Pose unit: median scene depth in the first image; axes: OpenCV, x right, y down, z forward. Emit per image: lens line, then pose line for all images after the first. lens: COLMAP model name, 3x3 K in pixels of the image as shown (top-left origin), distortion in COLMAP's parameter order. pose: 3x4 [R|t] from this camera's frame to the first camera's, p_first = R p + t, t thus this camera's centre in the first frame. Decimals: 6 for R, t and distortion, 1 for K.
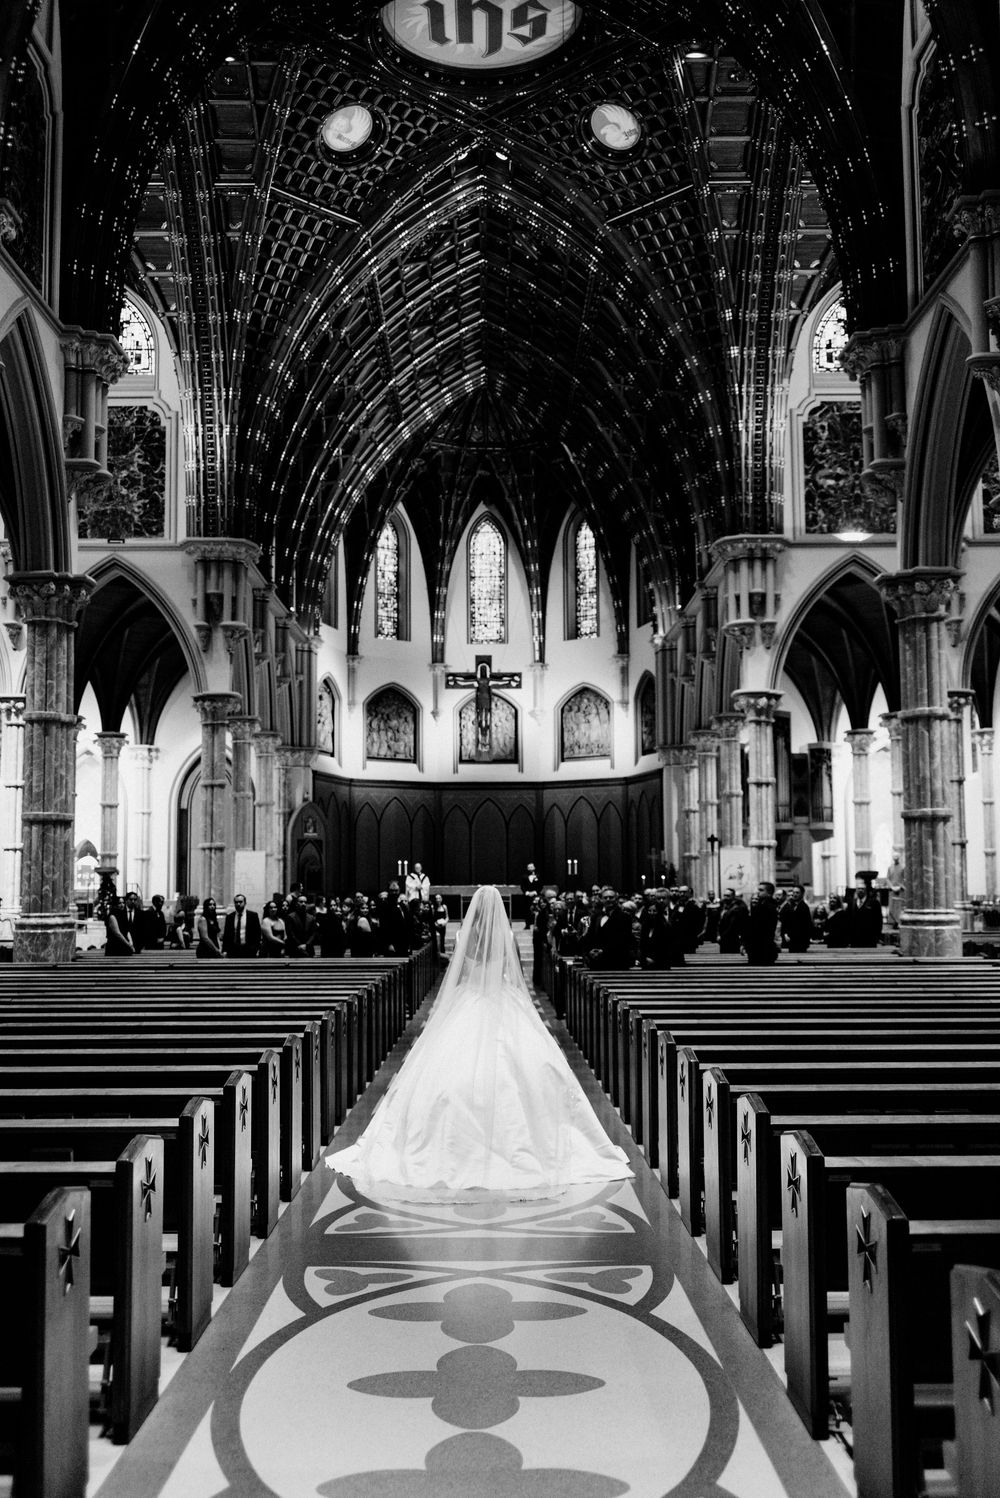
lens RADIAL K [[1458.0, 0, 500.8], [0, 1458.0, 745.2], [0, 0, 1]] dist [-0.003635, 0.000000]
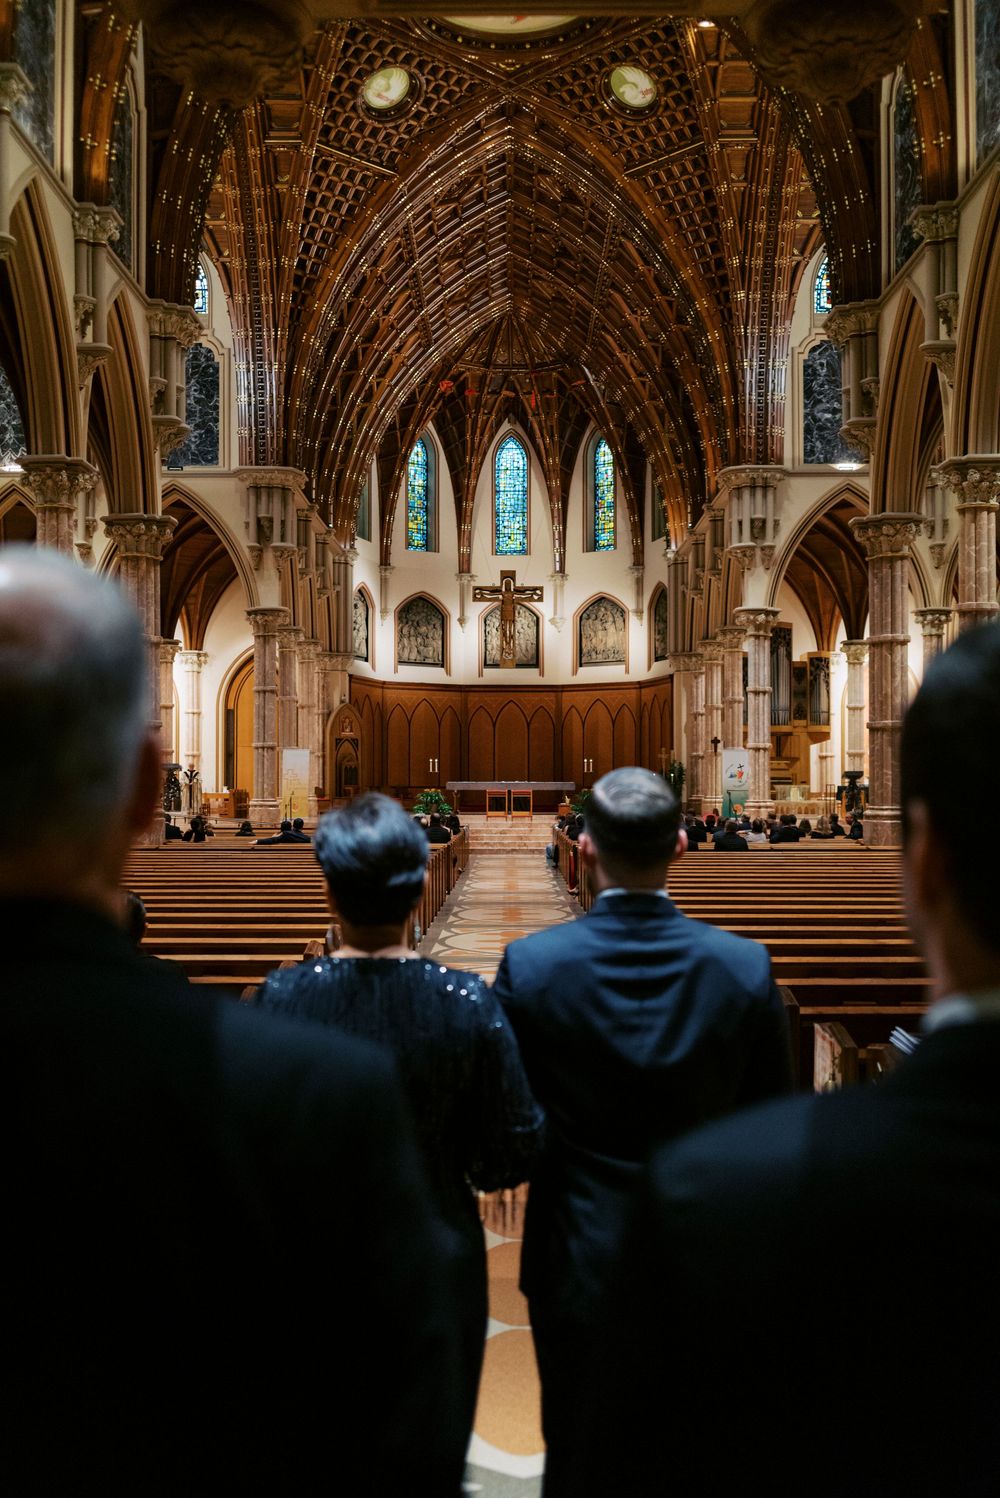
lens RADIAL K [[1458.0, 0, 494.8], [0, 1458.0, 749.5], [0, 0, 1]] dist [-0.003635, 0.000000]
pose [[0.999826, 0.005632, -0.017765, -0.002102], [-0.004277, 0.997144, 0.075399, -0.012862], [0.018139, -0.075310, 0.996995, -0.111877]]
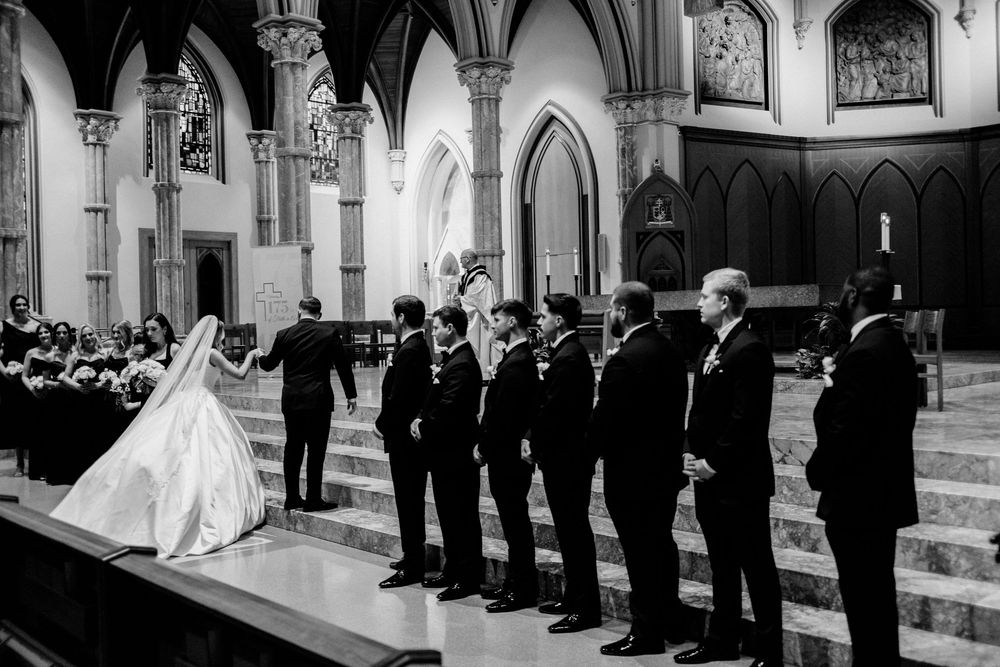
lens RADIAL K [[973.3, 0, 499.8], [0, 973.3, 330.0], [0, 0, 1]] dist [-0.003635, 0.000000]
pose [[0.685561, -0.006265, -0.727988, 0.190888], [0.095330, 0.992125, 0.081236, 0.091577], [0.721746, -0.125092, 0.680760, 0.887510]]
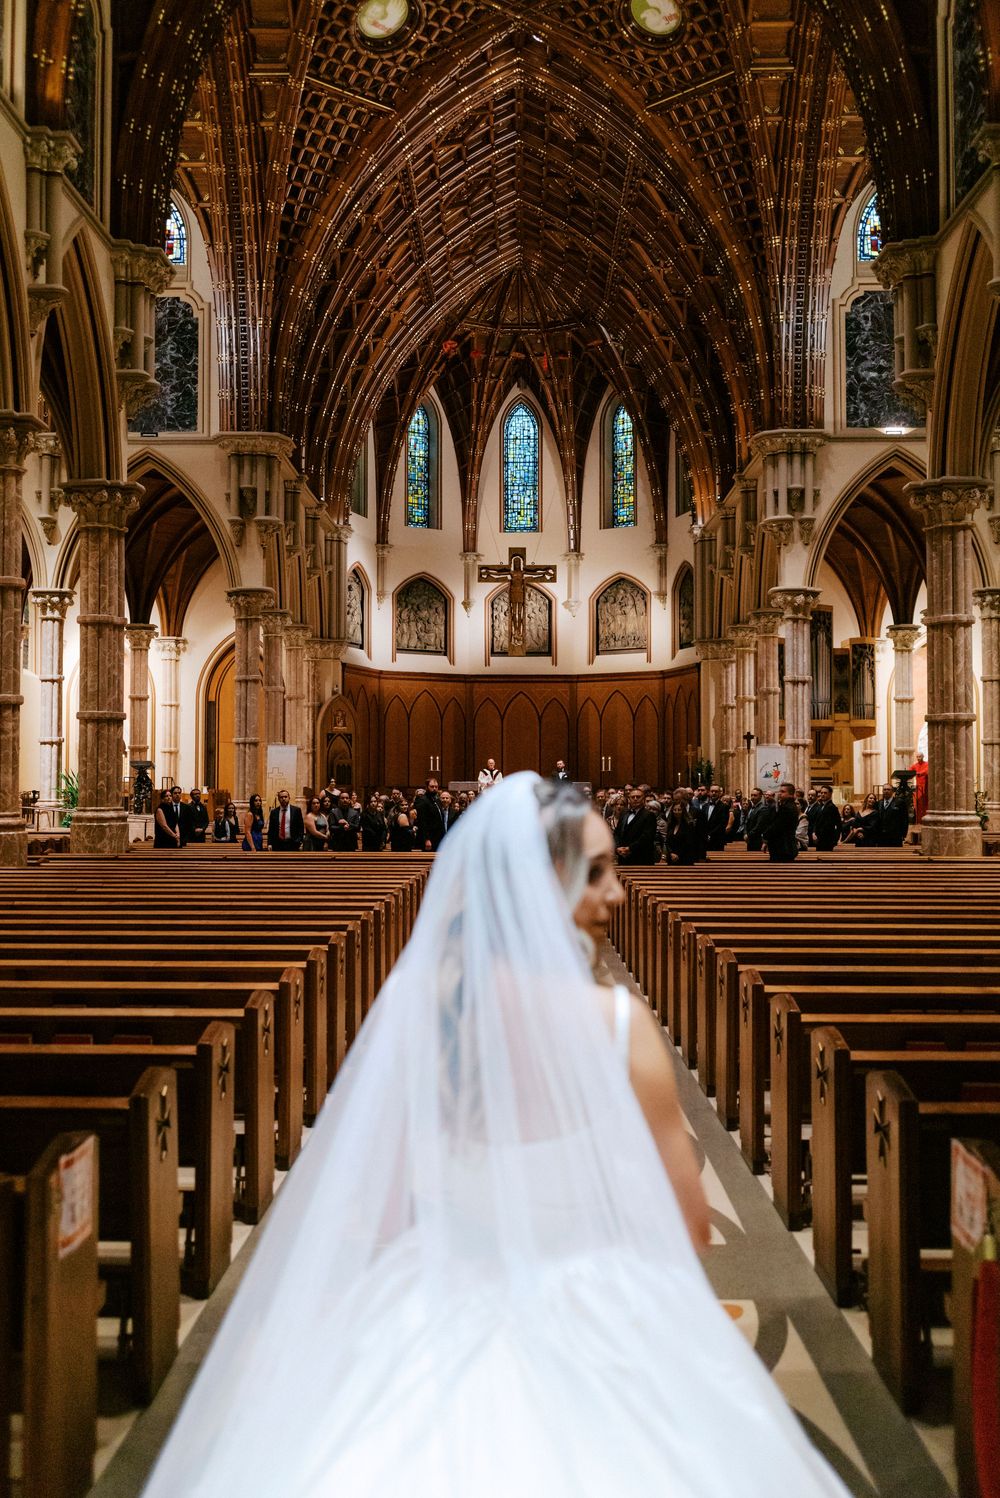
lens RADIAL K [[1570.7, 0, 478.1], [0, 1570.7, 703.3], [0, 0, 1]] dist [-0.004783, 0.000000]
pose [[0.999392, 0.005748, -0.034384, -0.001560], [-0.004089, 0.998833, 0.048130, -0.009521], [0.034620, -0.047960, 0.998249, -0.074026]]
